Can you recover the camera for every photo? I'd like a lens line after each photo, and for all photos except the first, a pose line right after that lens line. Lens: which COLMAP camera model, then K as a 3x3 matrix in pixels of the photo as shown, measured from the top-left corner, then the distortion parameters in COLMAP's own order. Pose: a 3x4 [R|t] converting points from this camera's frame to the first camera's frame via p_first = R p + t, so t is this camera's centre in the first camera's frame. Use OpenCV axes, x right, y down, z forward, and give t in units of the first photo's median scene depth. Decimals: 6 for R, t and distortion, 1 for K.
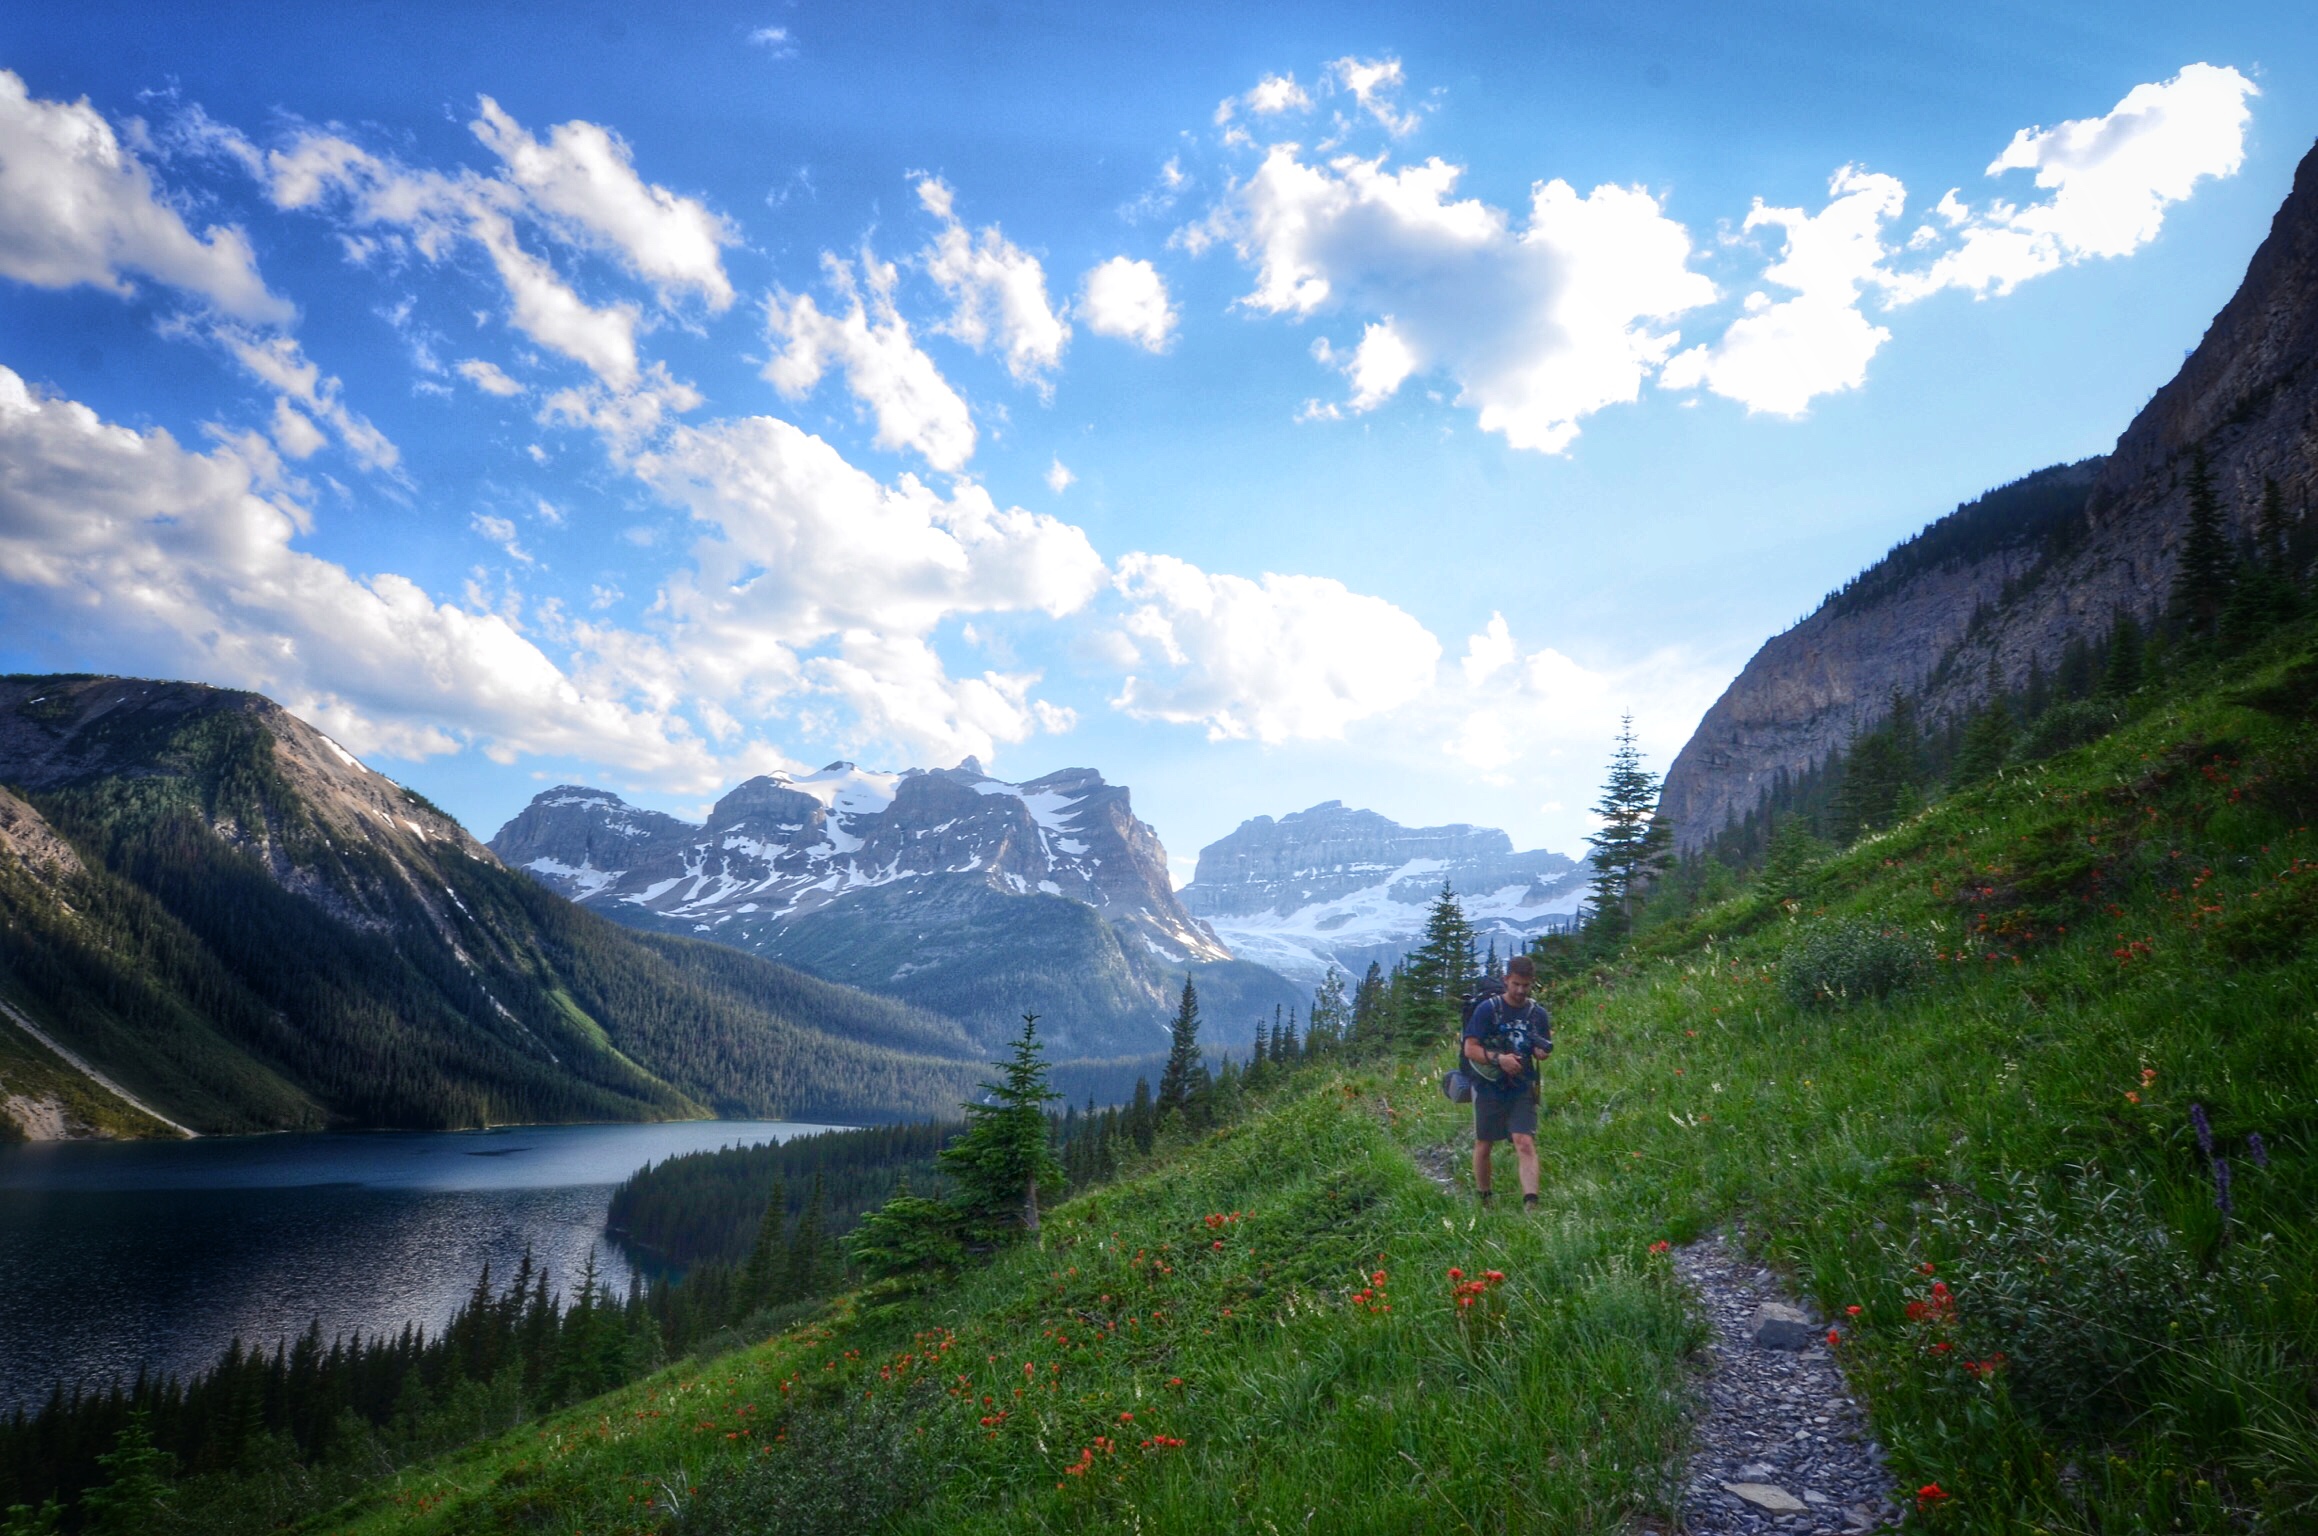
lens RADIAL K [[1484.2, 0, 1161.3], [0, 1484.2, 768.0], [0, 0, 1]] dist [-0.001939, -0.000005]
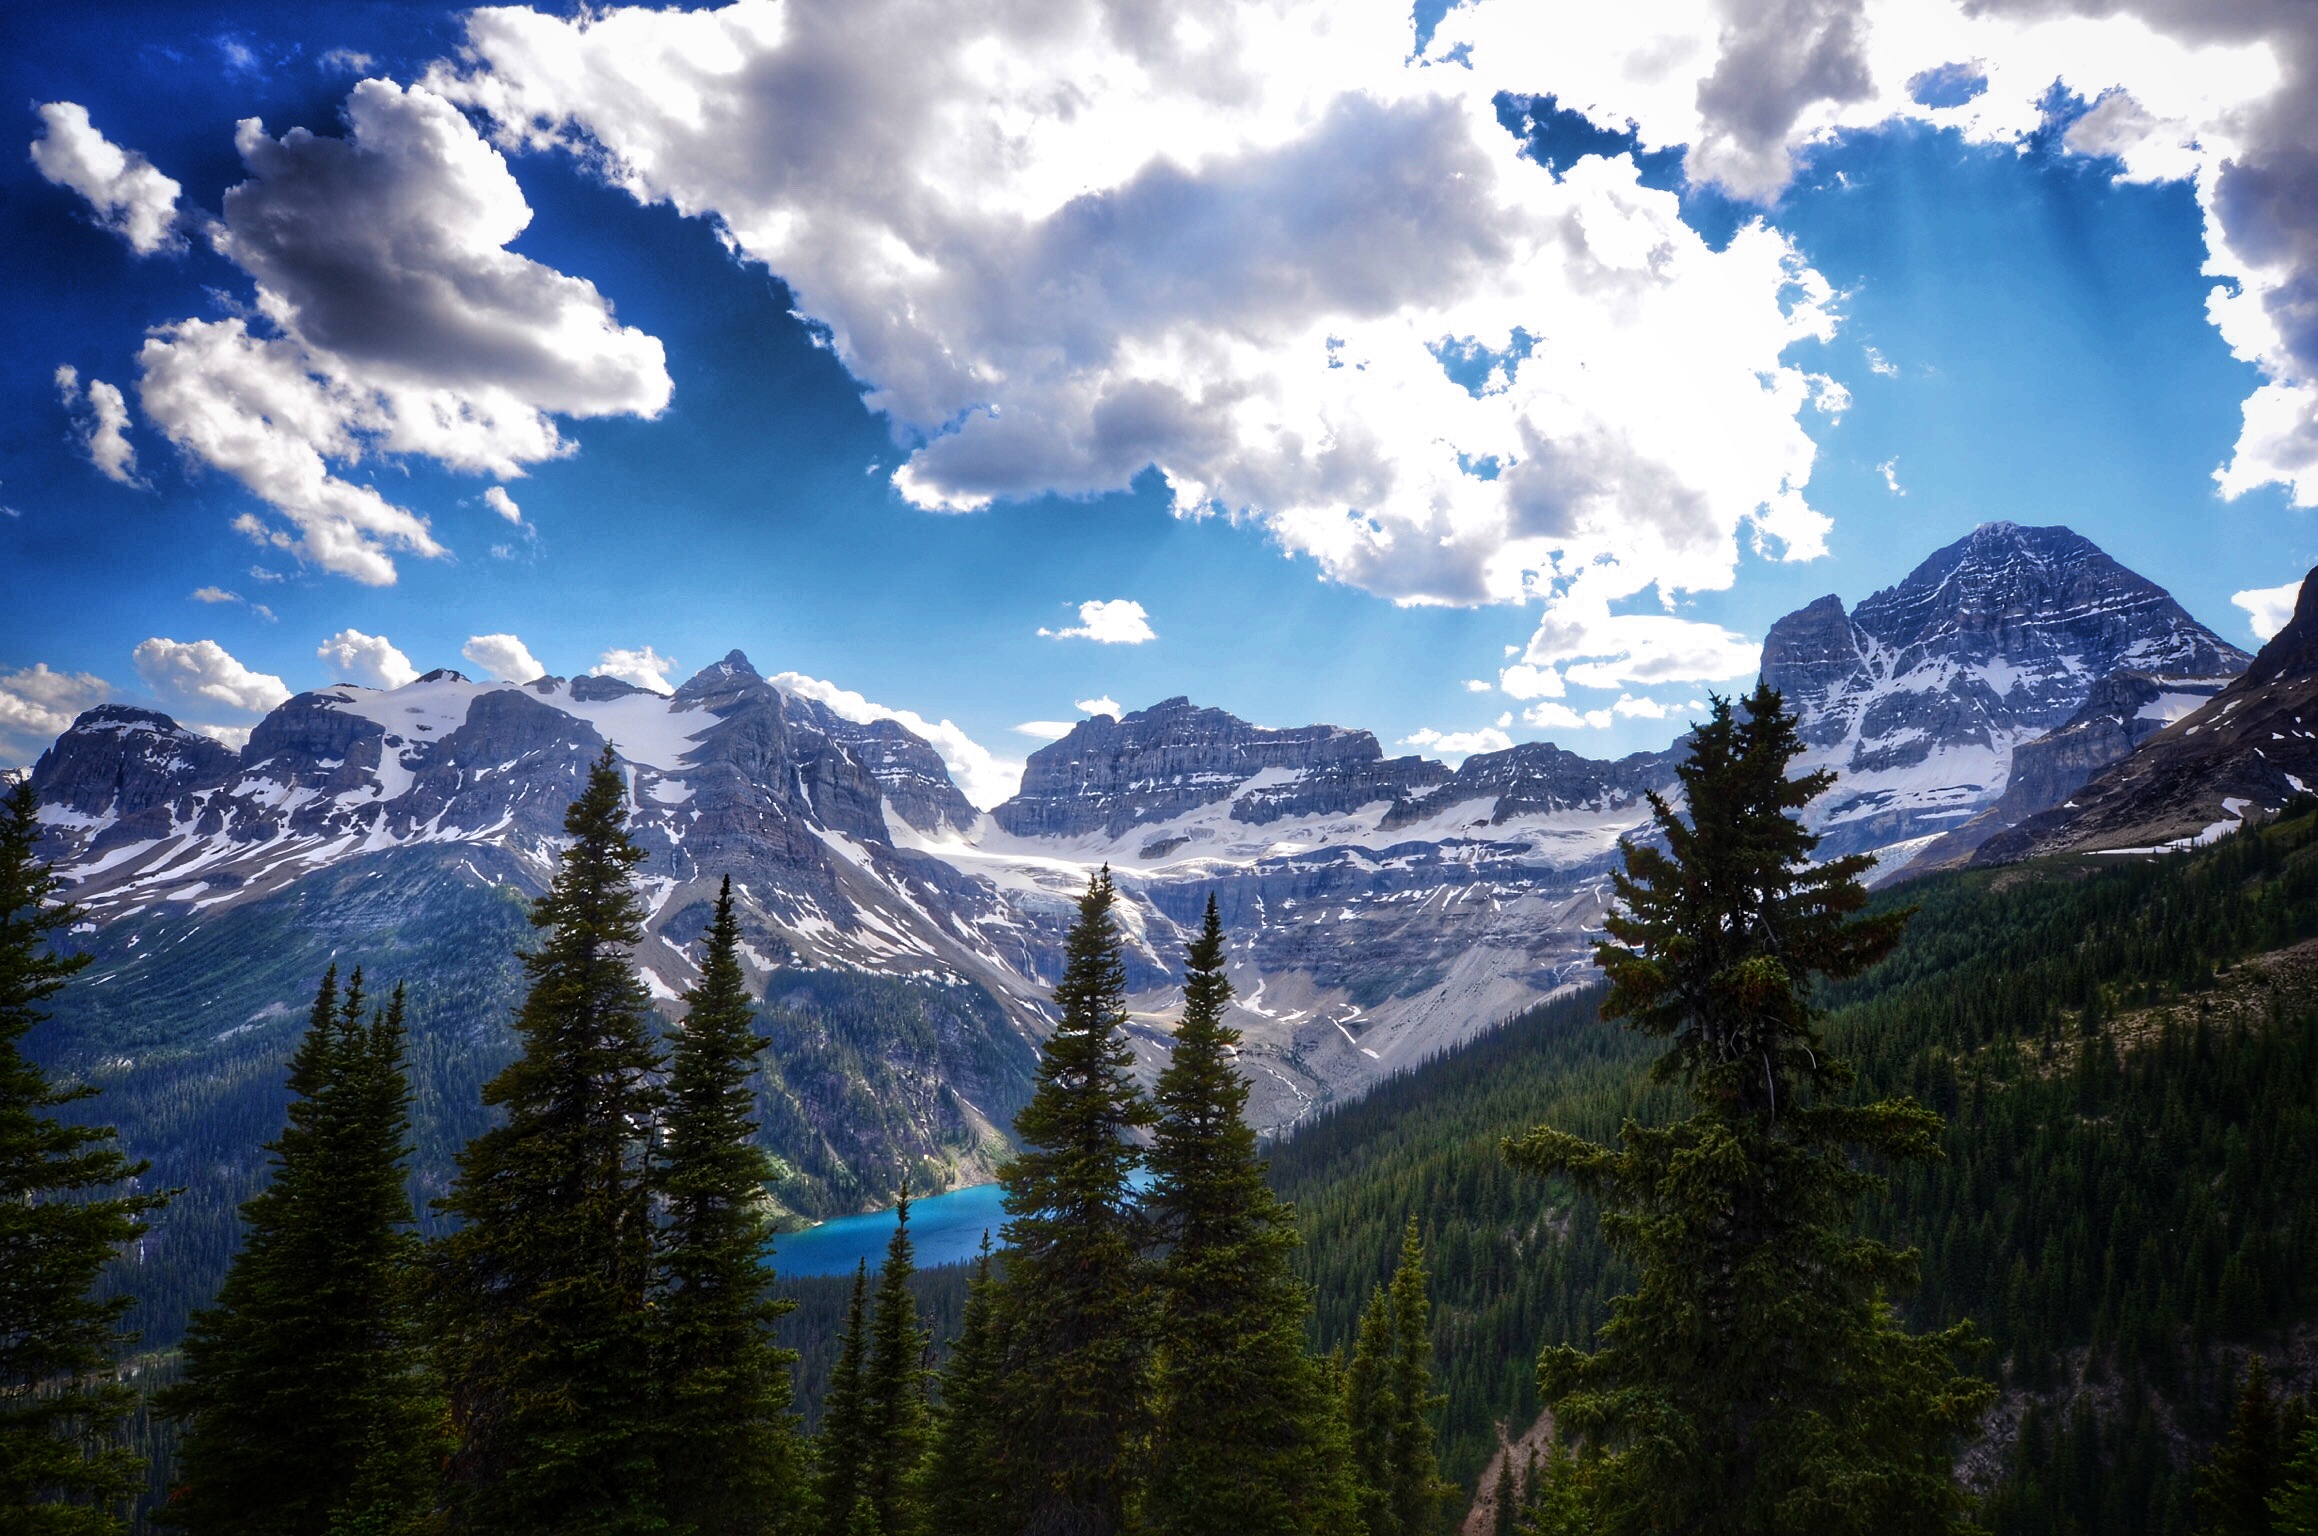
lens RADIAL K [[1423.0, 0, 1155.7], [0, 1423.0, 768.8], [0, 0, 1]] dist [-0.005013, -0.004914]
pose [[0.999890, -0.014550, -0.002918, 0.119640], [0.014750, 0.995995, 0.088187, -0.010091], [0.001623, -0.088220, 0.996100, 0.223301]]
